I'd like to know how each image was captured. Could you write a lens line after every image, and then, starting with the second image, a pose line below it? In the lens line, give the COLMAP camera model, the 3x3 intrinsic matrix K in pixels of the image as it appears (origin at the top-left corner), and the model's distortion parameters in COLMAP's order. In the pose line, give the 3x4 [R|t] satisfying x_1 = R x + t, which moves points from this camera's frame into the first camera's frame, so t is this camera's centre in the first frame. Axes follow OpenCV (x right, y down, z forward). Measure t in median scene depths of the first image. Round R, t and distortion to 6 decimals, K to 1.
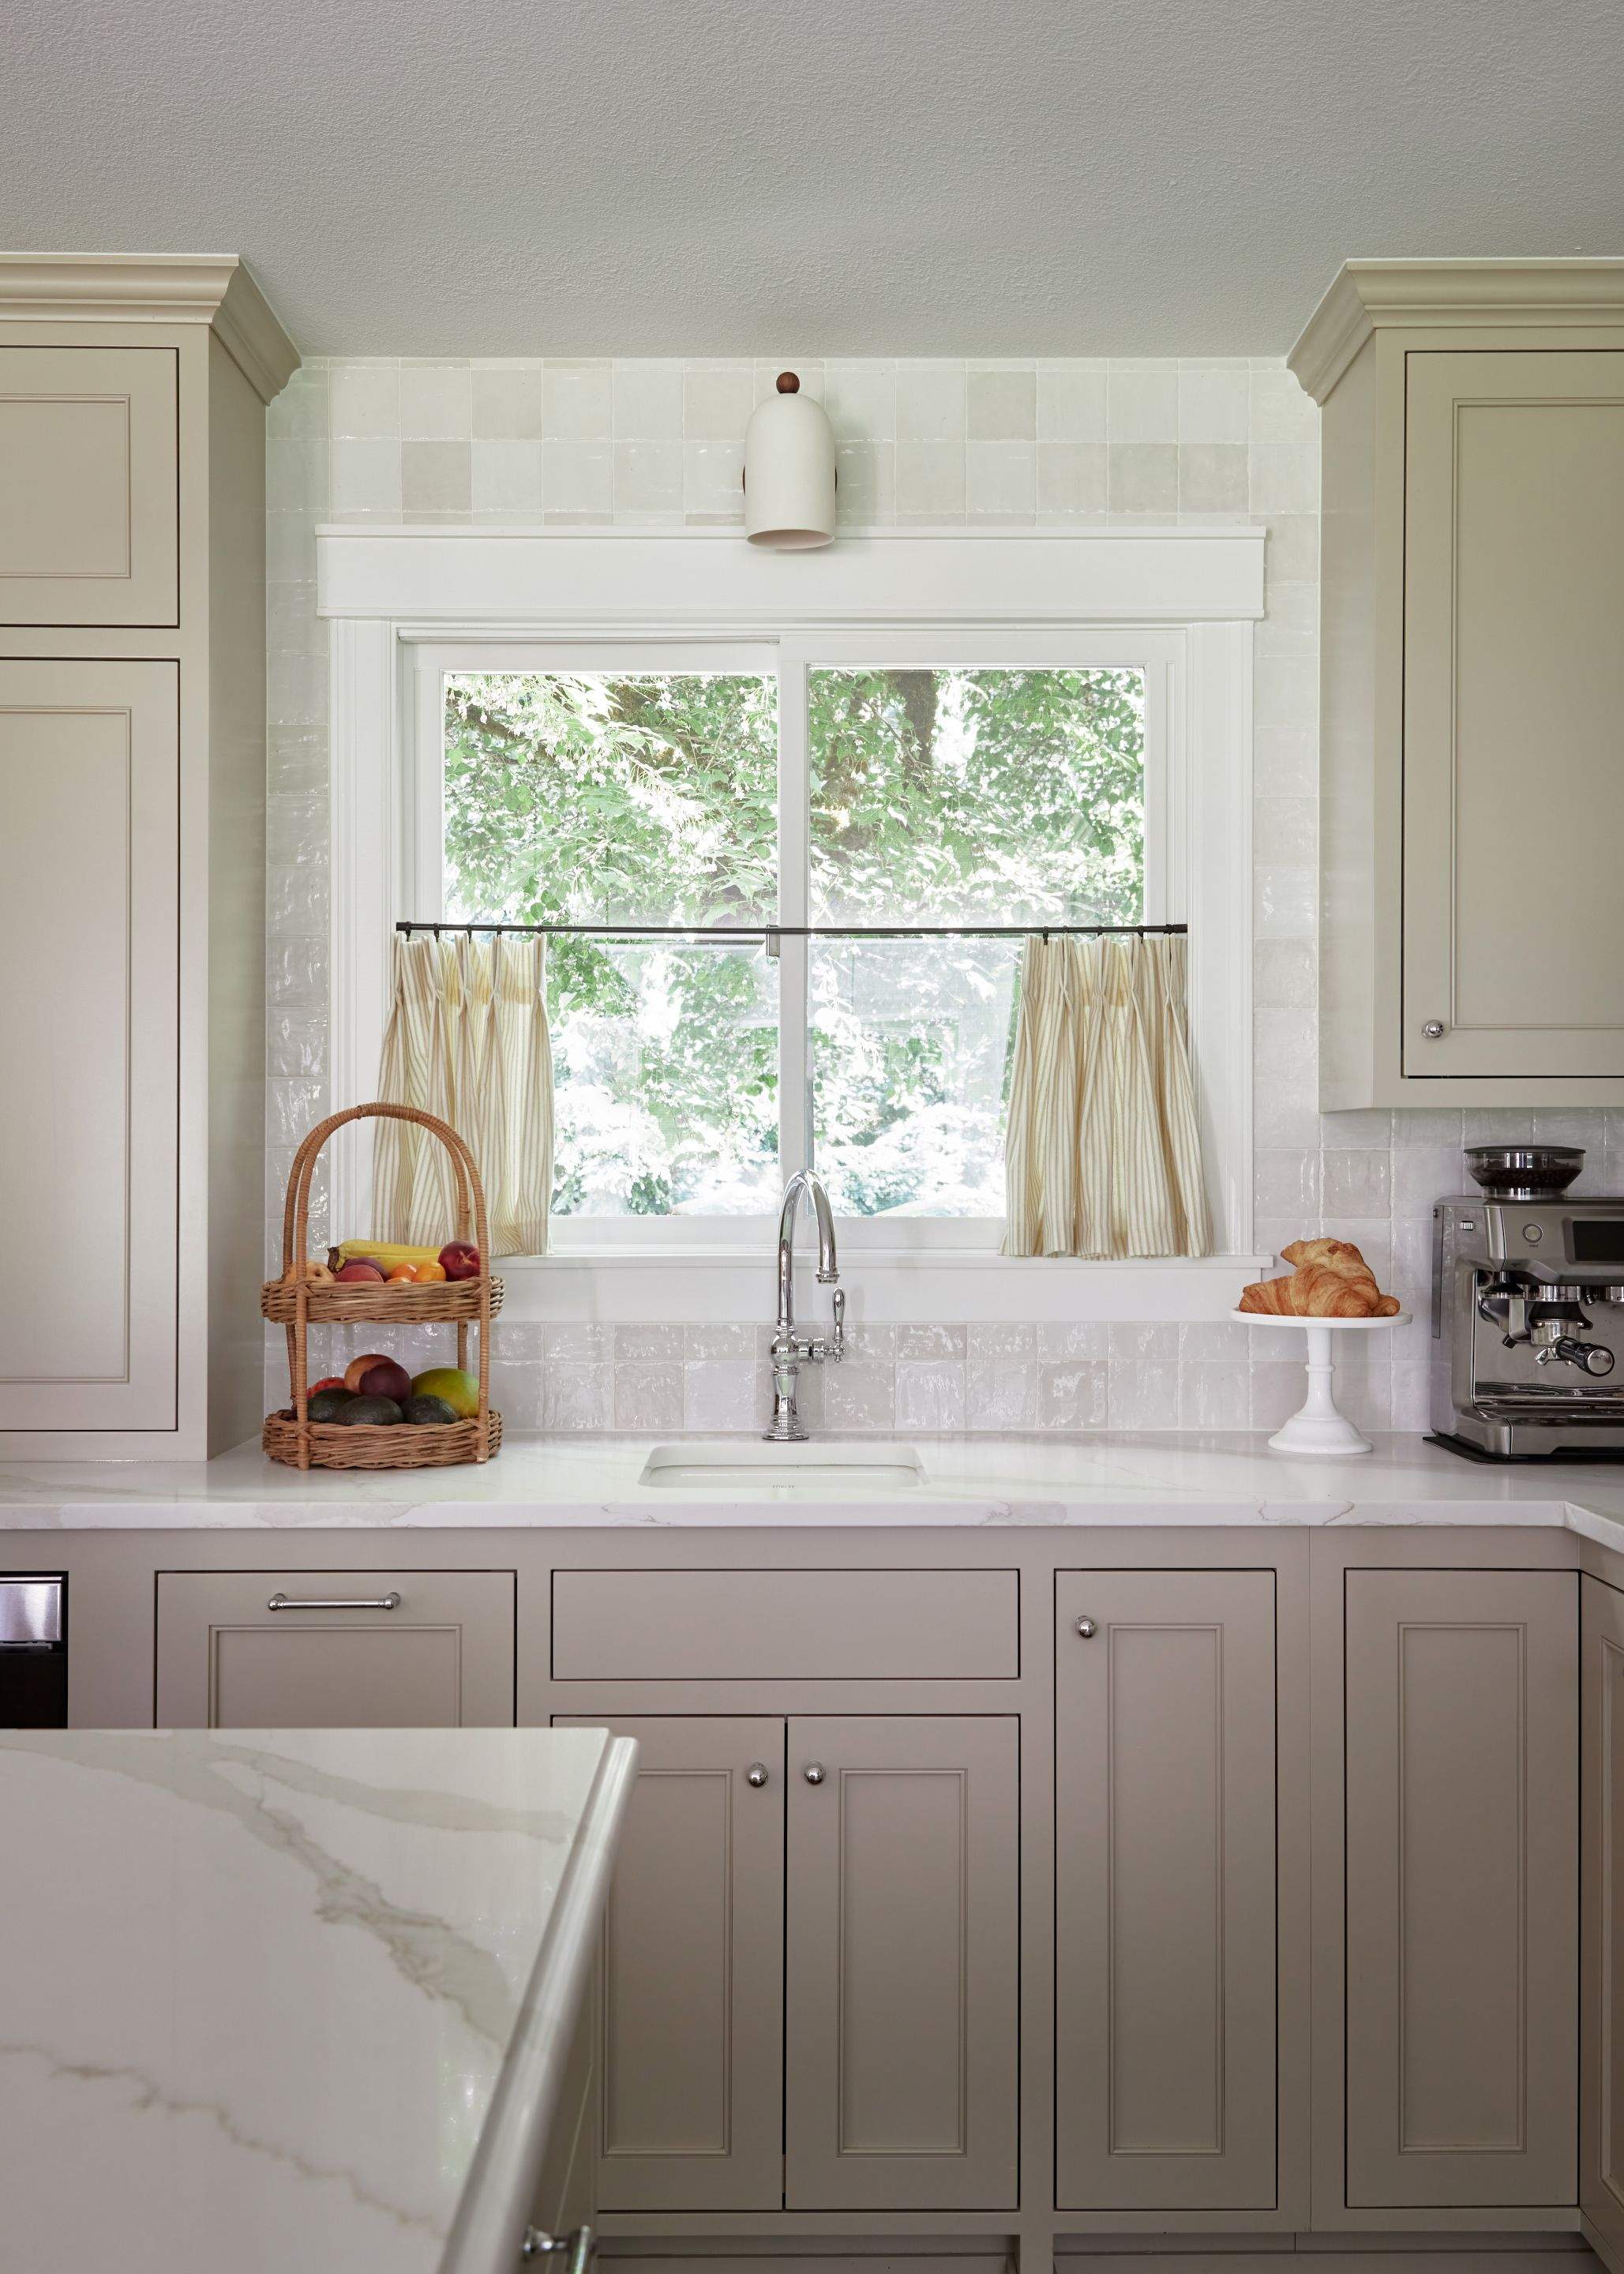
lens RADIAL K [[2178.5, 0, 807.9], [0, 2178.5, 1158.4], [0, 0, 1]] dist [0.012574, 0.007487]
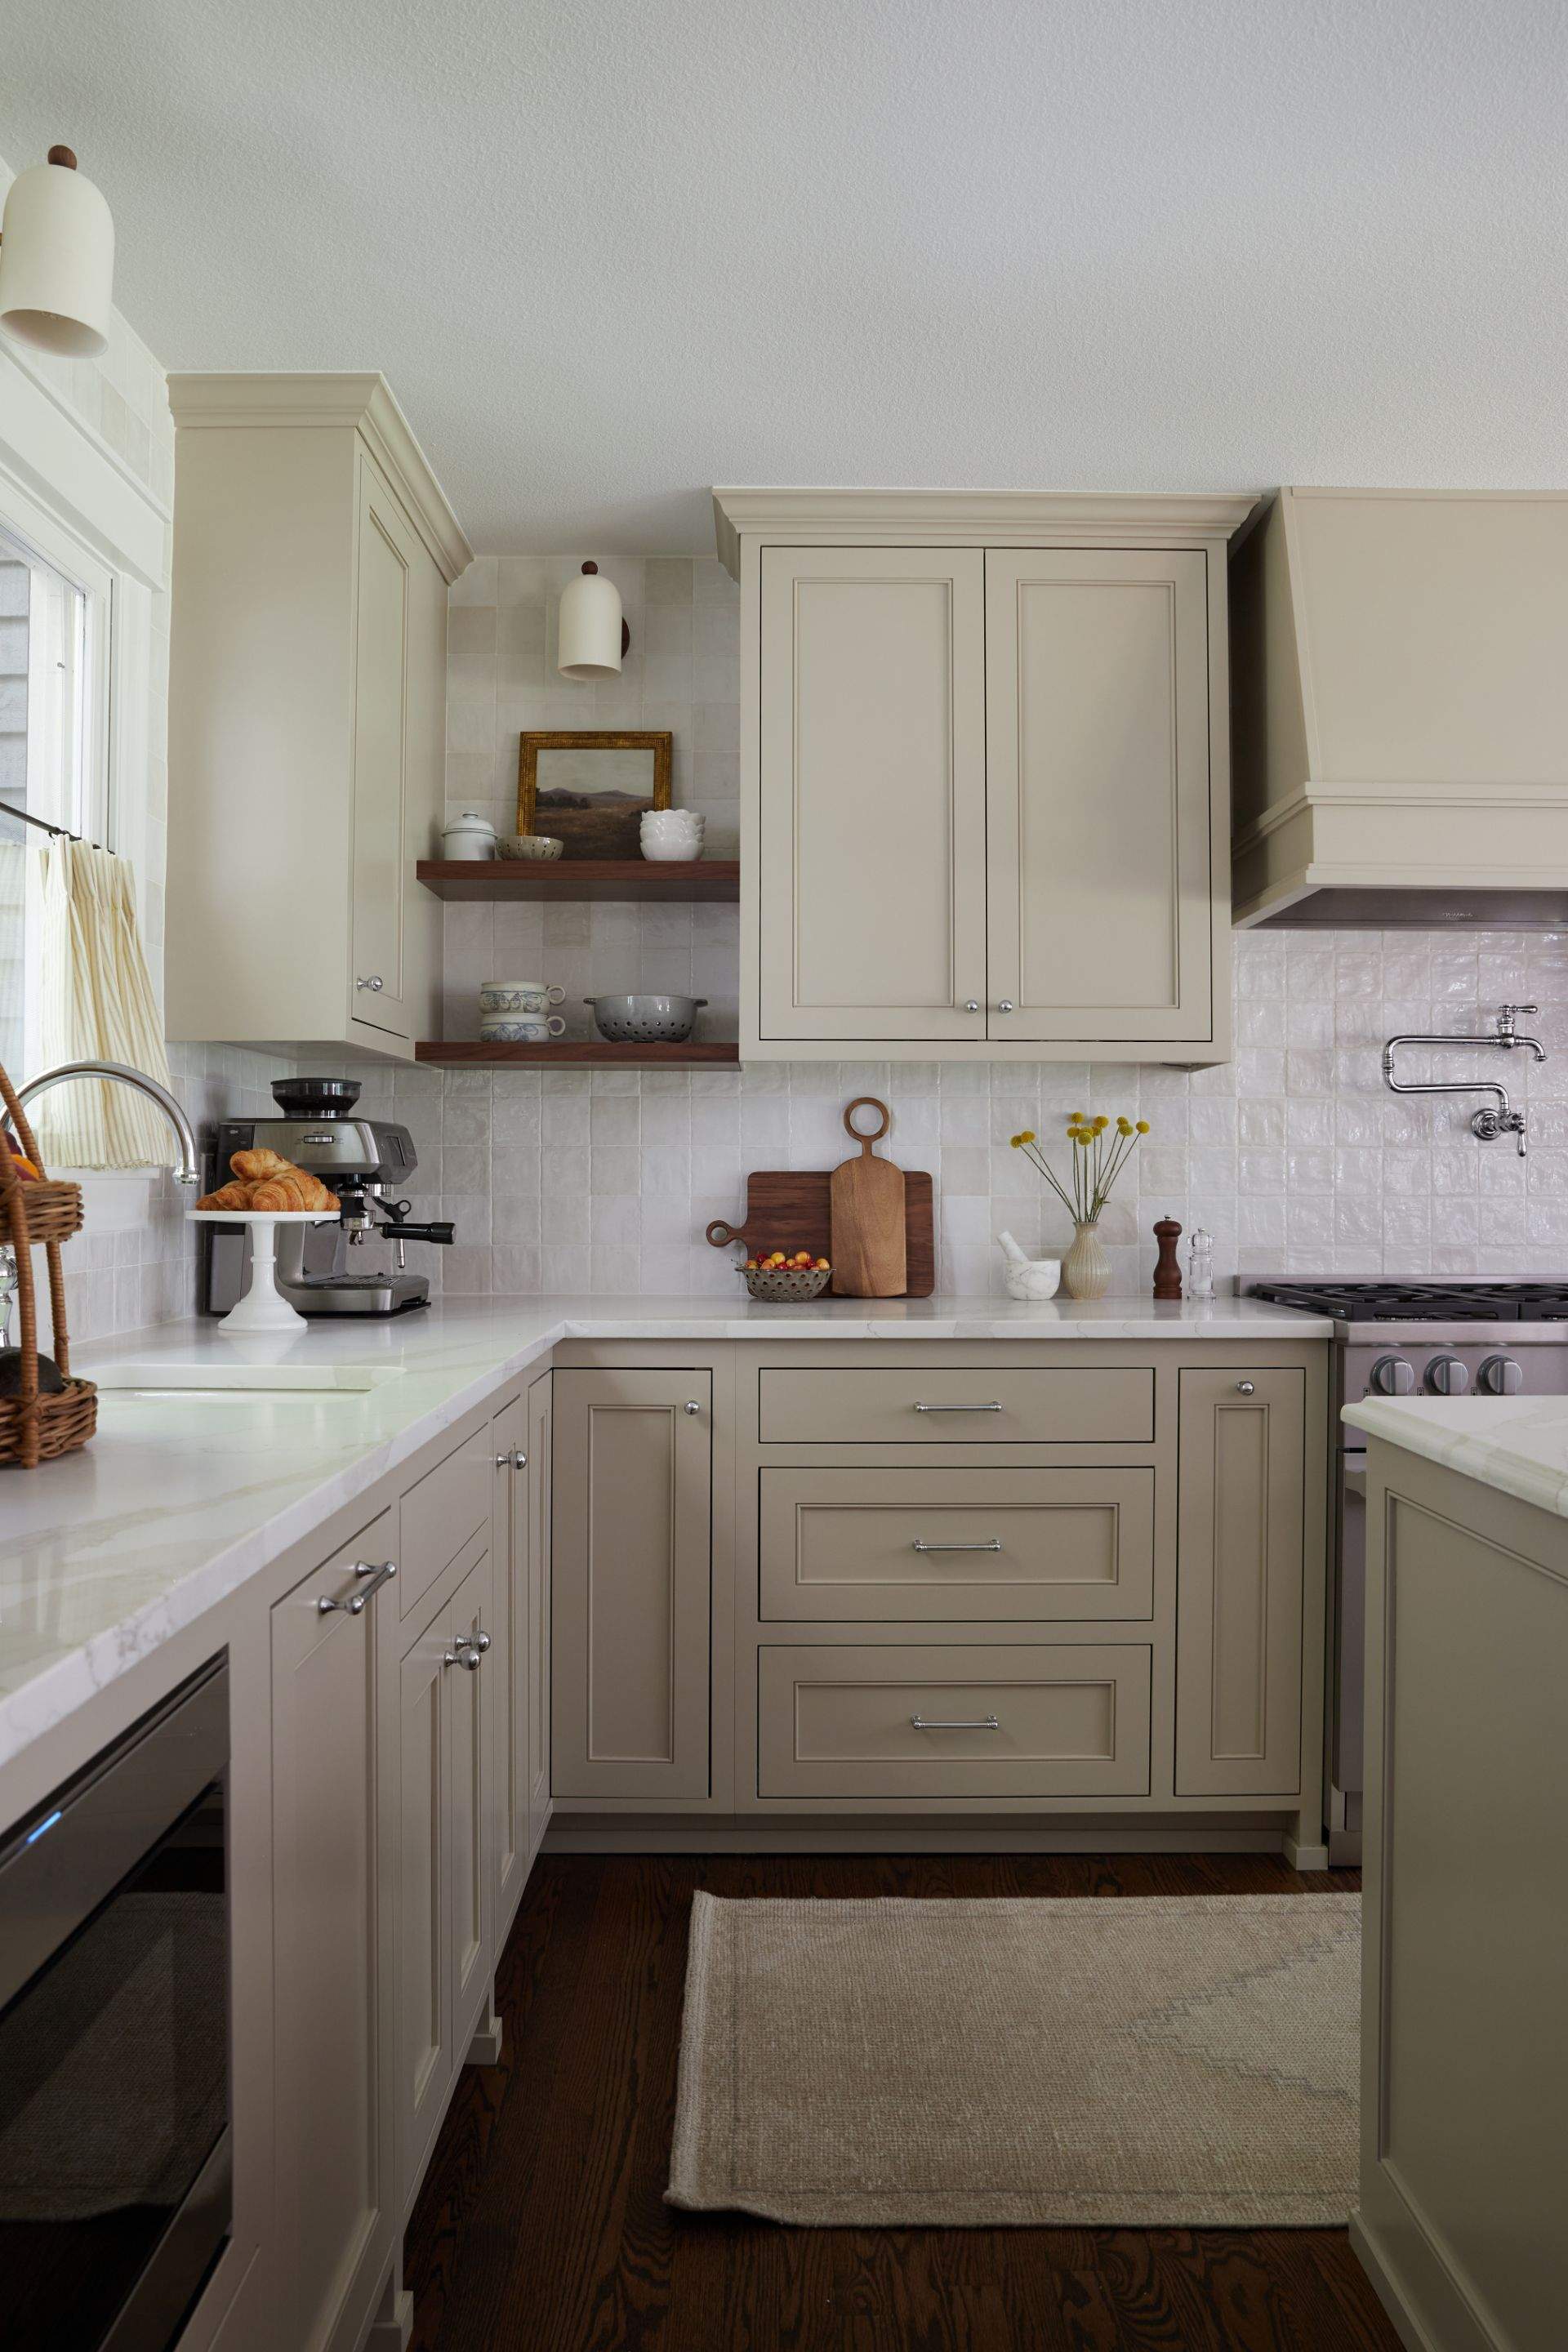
lens RADIAL K [[1770.7, 0, 784.0], [0, 1770.7, 1176.0], [0, 0, 1]] dist [-0.080935, 0.000836]
pose [[0.007981, 0.001084, 0.999968, -0.694982], [-0.002055, 0.999997, -0.001067, 0.050943], [-0.999966, -0.002046, 0.007983, 0.692909]]
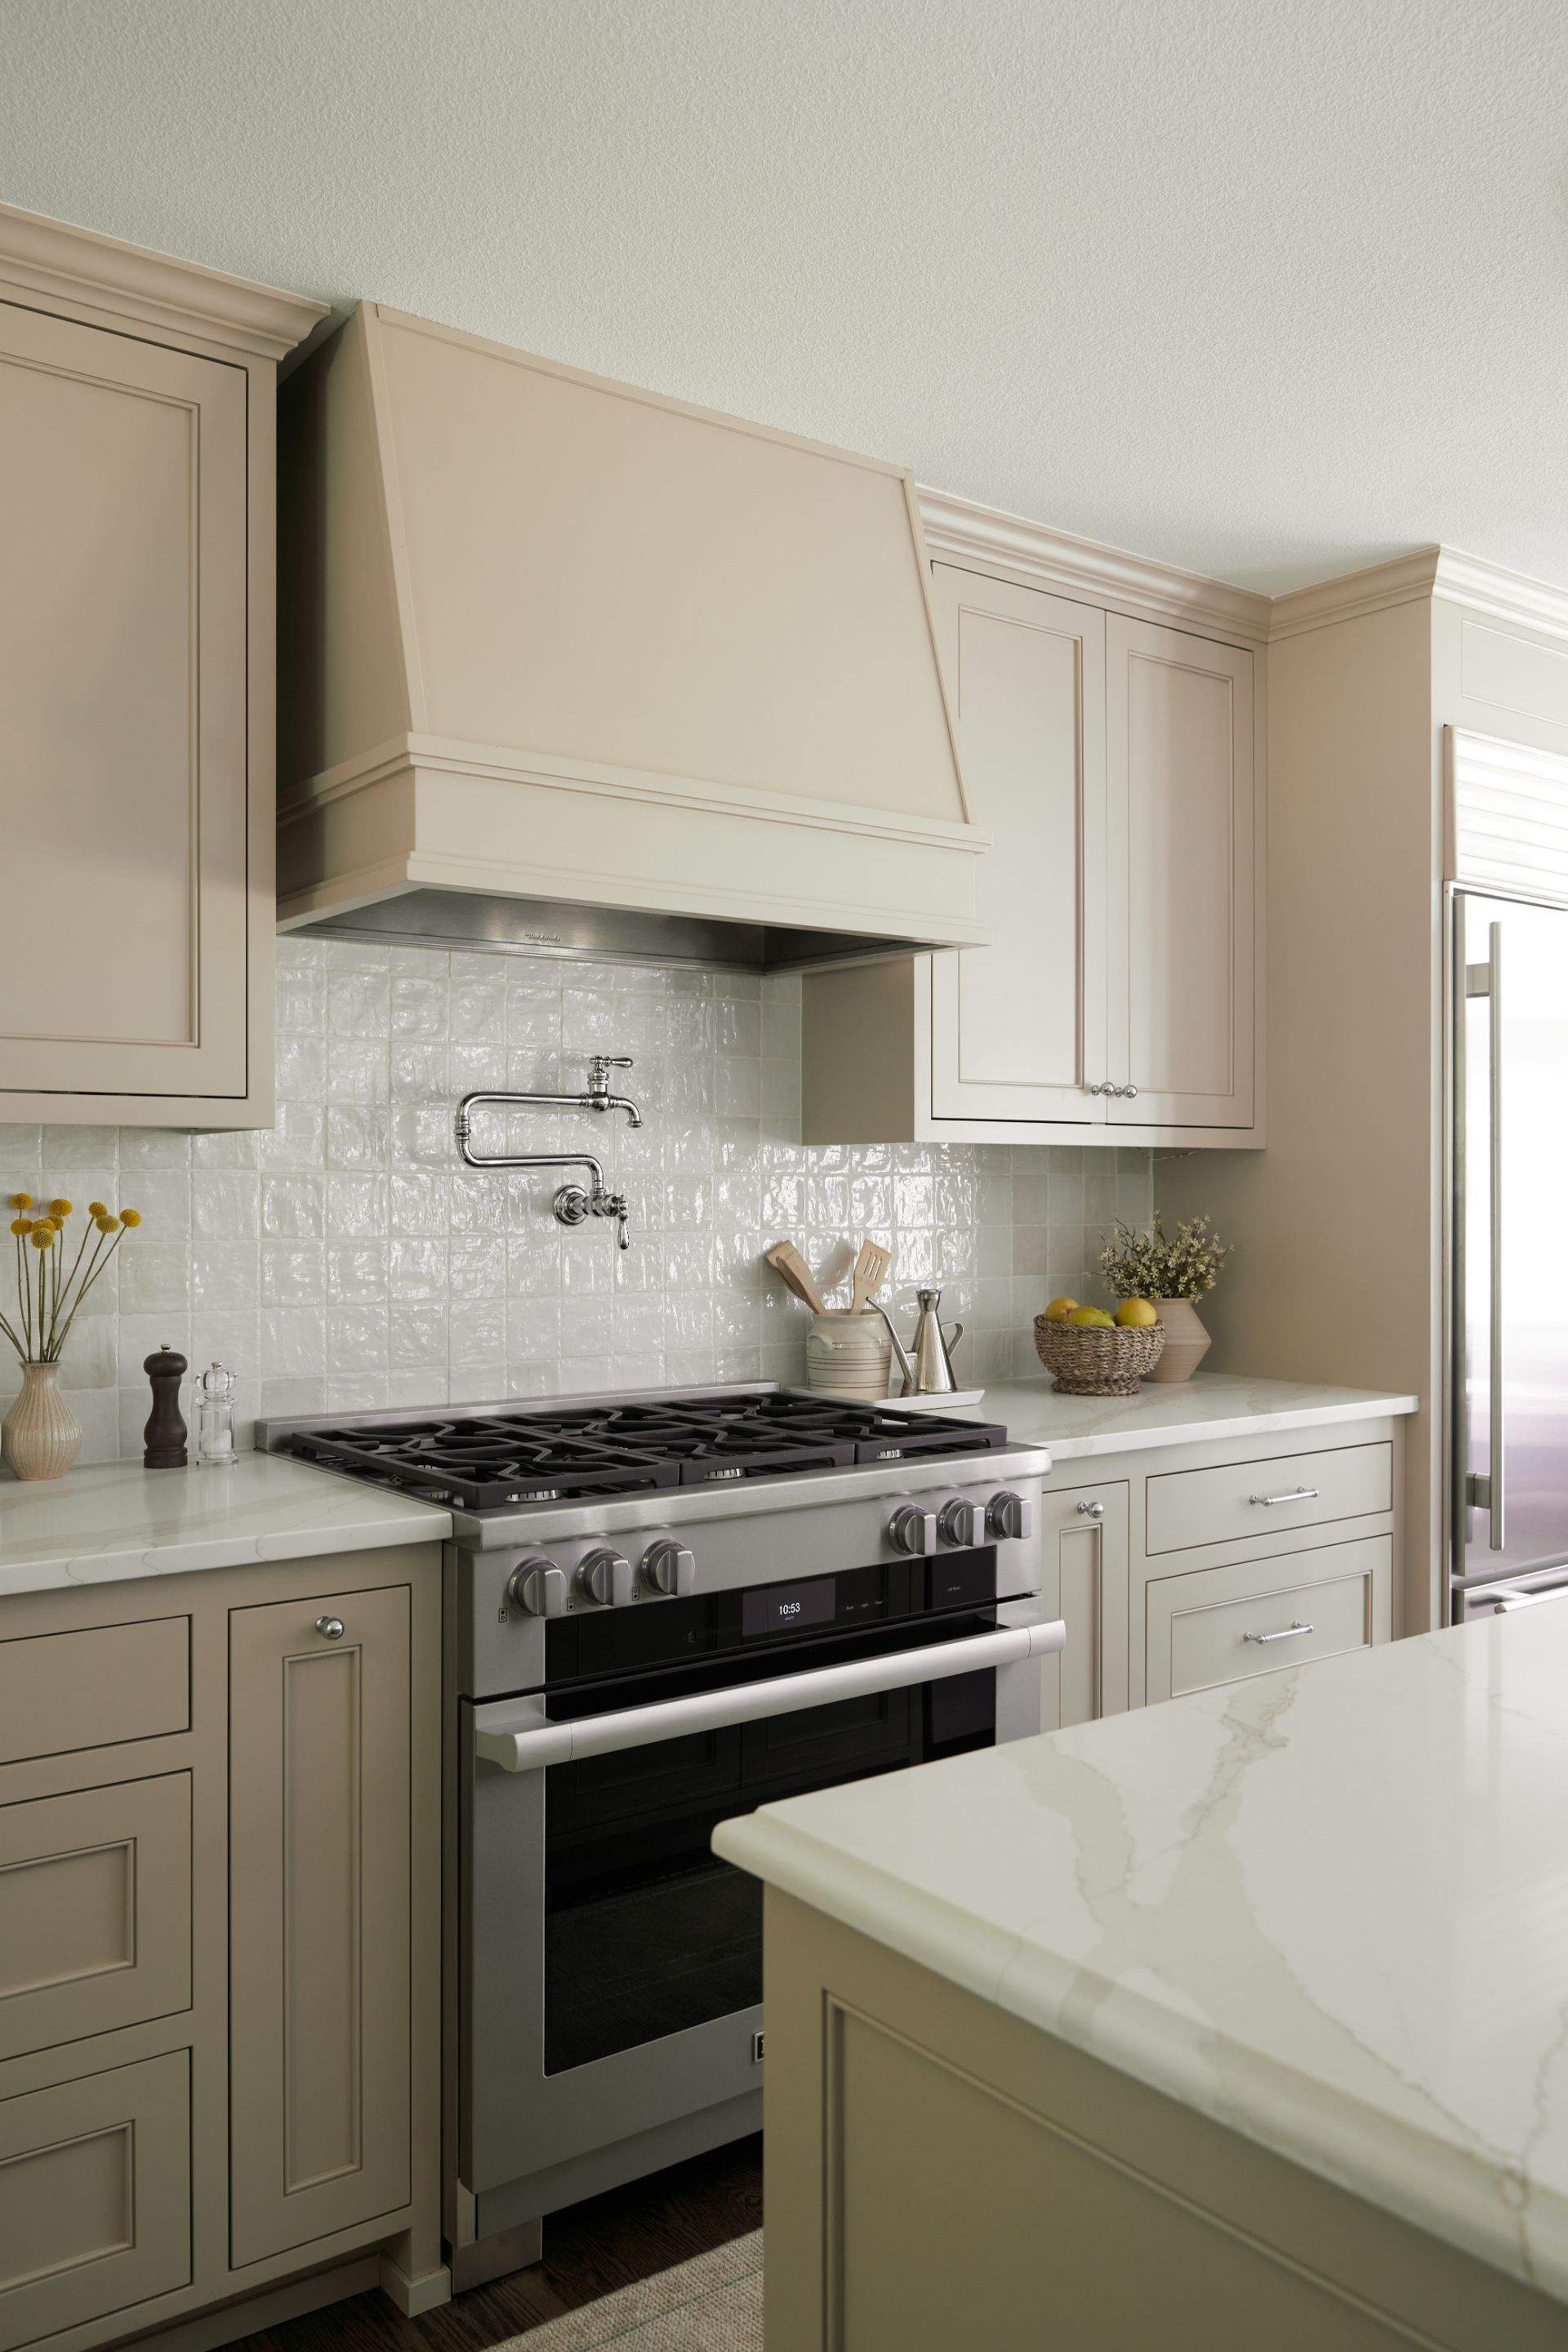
lens RADIAL K [[1767.8, 0, 775.7], [0, 1767.8, 1190.8], [0, 0, 1]] dist [-0.013990, -0.001018]
pose [[-0.588088, -0.005763, 0.808776, -0.335963], [-0.003038, 0.999983, 0.004916, 0.000564], [-0.808791, 0.000434, -0.588096, 0.695237]]
